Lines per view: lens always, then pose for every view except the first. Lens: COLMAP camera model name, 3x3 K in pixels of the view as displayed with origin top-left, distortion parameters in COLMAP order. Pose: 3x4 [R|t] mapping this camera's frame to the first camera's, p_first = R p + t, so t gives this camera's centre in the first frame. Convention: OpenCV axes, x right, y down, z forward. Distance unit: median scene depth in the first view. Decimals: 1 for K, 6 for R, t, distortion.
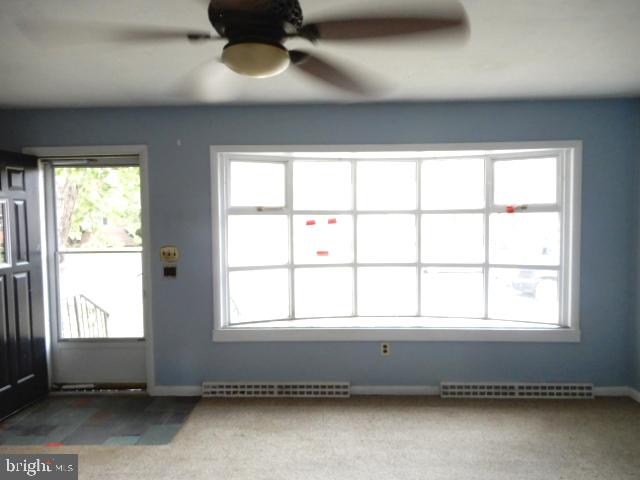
lens RADIAL K [[453.9, 0, 319.4], [0, 453.9, 240.9], [0, 0, 1]] dist [0.012740, -0.005338]
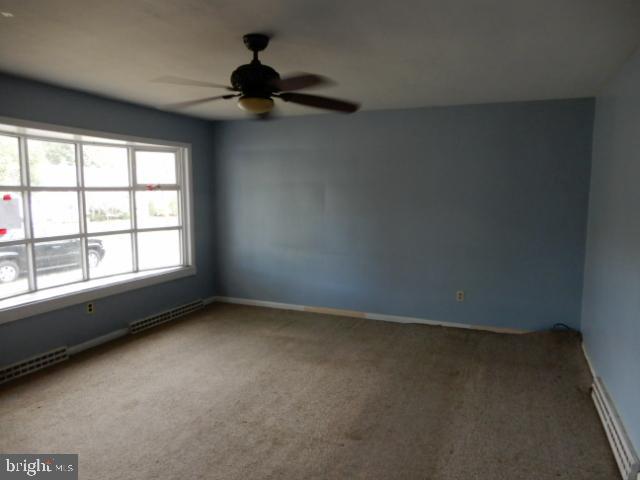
lens RADIAL K [[453.9, 0, 319.7], [0, 453.9, 238.7], [0, 0, 1]] dist [0.012740, -0.005338]
pose [[0.369640, -0.090776, 0.924730, -0.696477], [0.053364, 0.995648, 0.076406, 0.005455], [-0.927641, 0.021105, 0.372876, 0.023886]]
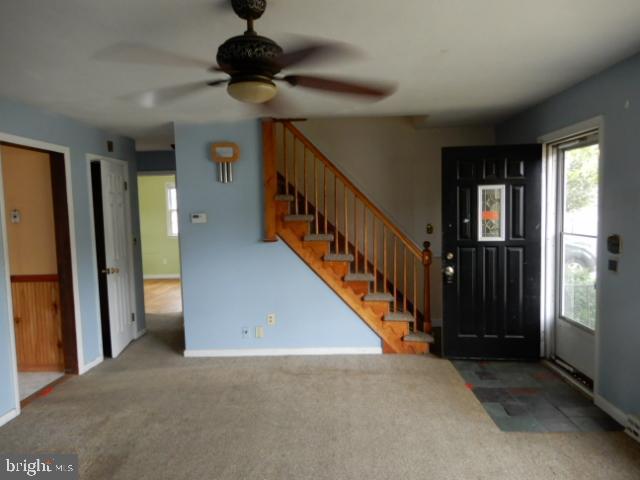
lens RADIAL K [[453.9, 0, 318.7], [0, 453.9, 239.2], [0, 0, 1]] dist [0.012740, -0.005338]
pose [[0.005021, 0.087186, -0.996179, 0.483809], [-0.035879, 0.995566, 0.086951, -0.032659], [0.999344, 0.035305, 0.008127, 0.454169]]
